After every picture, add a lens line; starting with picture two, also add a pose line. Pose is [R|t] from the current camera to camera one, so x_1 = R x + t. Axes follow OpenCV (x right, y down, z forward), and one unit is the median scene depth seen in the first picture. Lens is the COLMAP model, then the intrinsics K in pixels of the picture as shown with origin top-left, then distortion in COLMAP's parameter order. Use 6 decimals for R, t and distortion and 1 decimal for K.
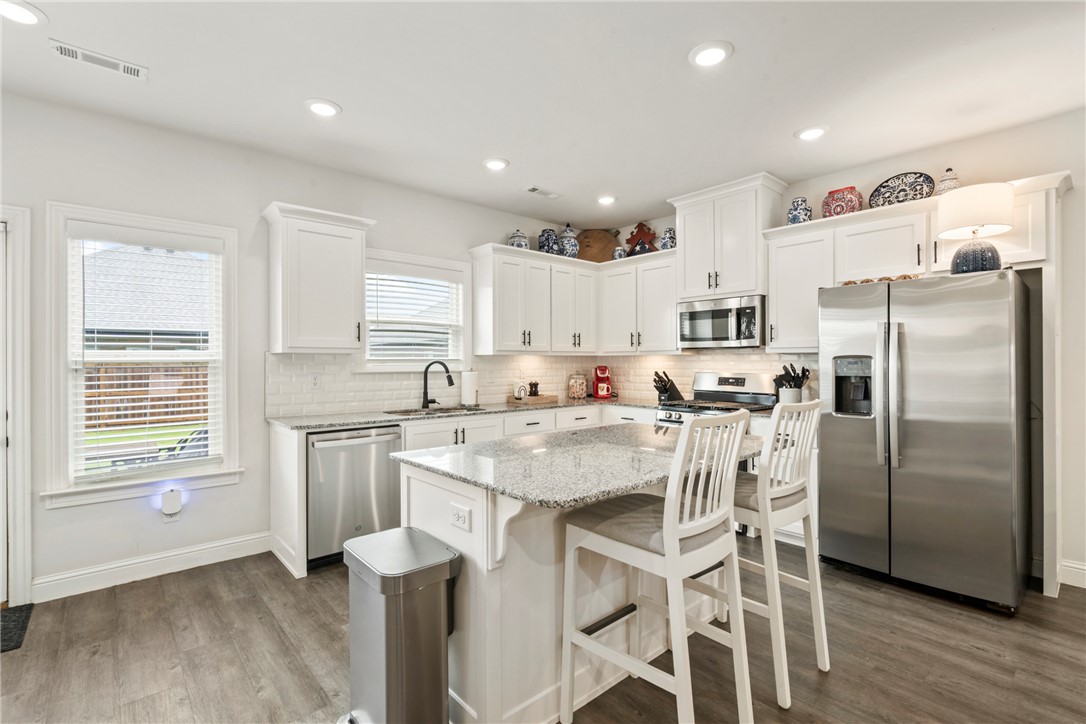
lens RADIAL K [[498.7, 0, 533.9], [0, 498.7, 360.8], [0, 0, 1]] dist [-0.005240, 0.001158]
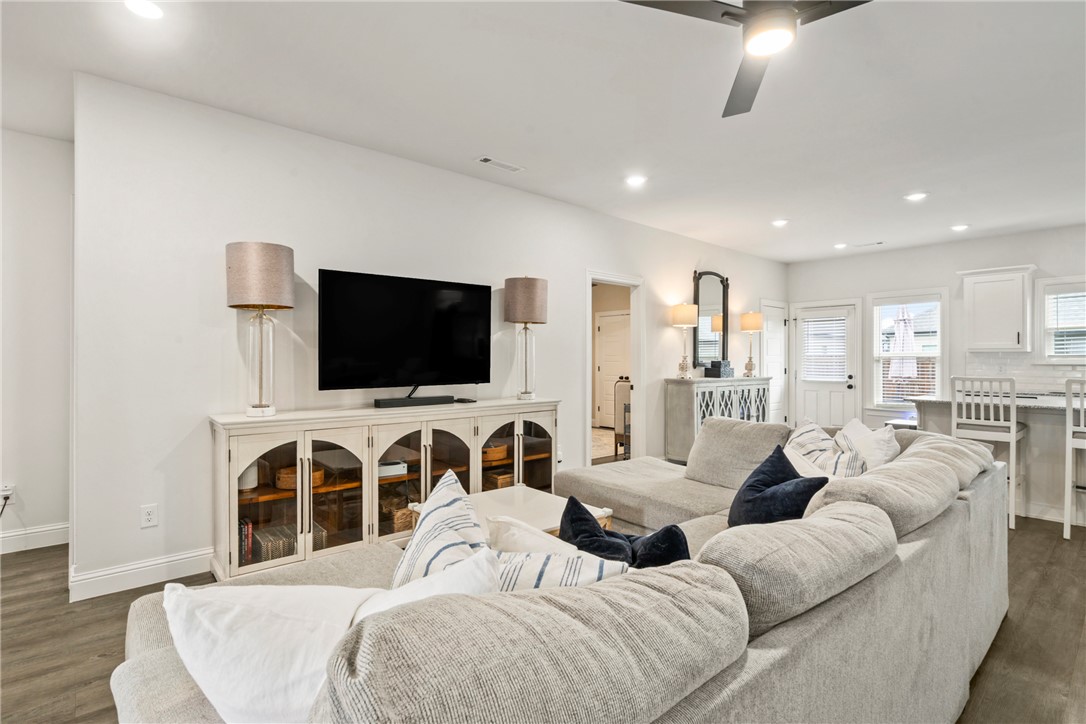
lens RADIAL K [[498.7, 0, 520.4], [0, 498.7, 359.1], [0, 0, 1]] dist [-0.005240, 0.001158]
pose [[-0.027683, 0.003424, -0.999611, 1.057209], [-0.002182, 0.999992, 0.003486, 0.005628], [0.999614, 0.002278, -0.027675, -0.462236]]
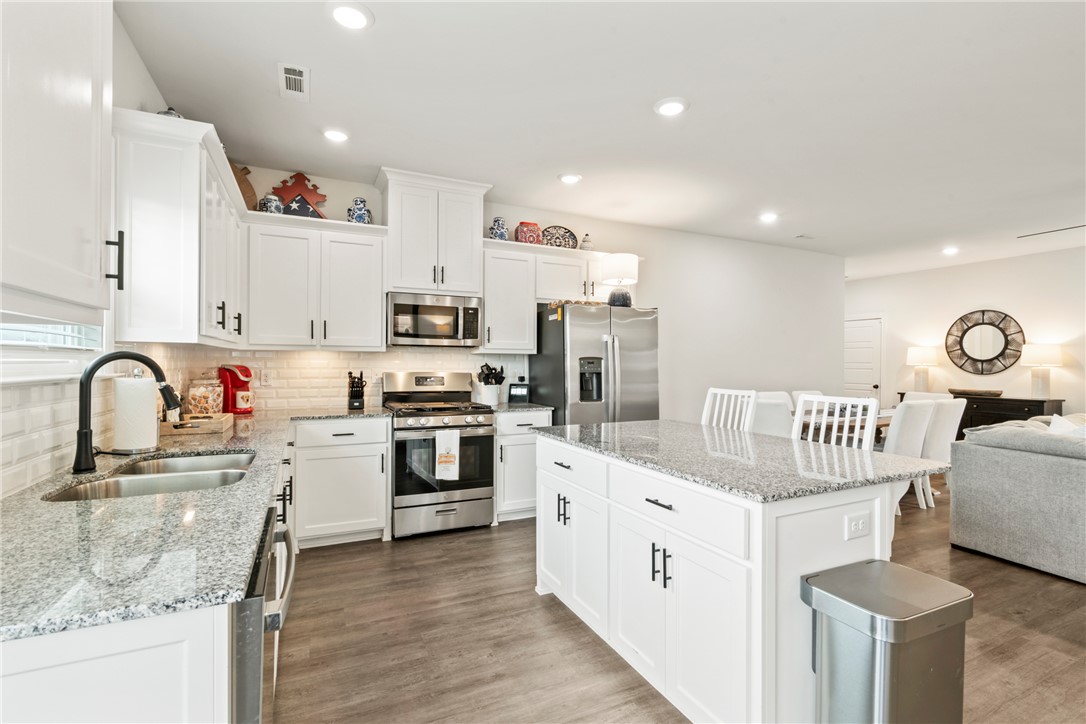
lens RADIAL K [[498.7, 0, 533.9], [0, 498.7, 361.6], [0, 0, 1]] dist [-0.005240, 0.001158]
pose [[0.275255, 0.006154, 0.961352, -0.495759], [-0.010792, 0.999936, -0.003311, 0.004874], [-0.961311, -0.009463, 0.275304, 0.553747]]
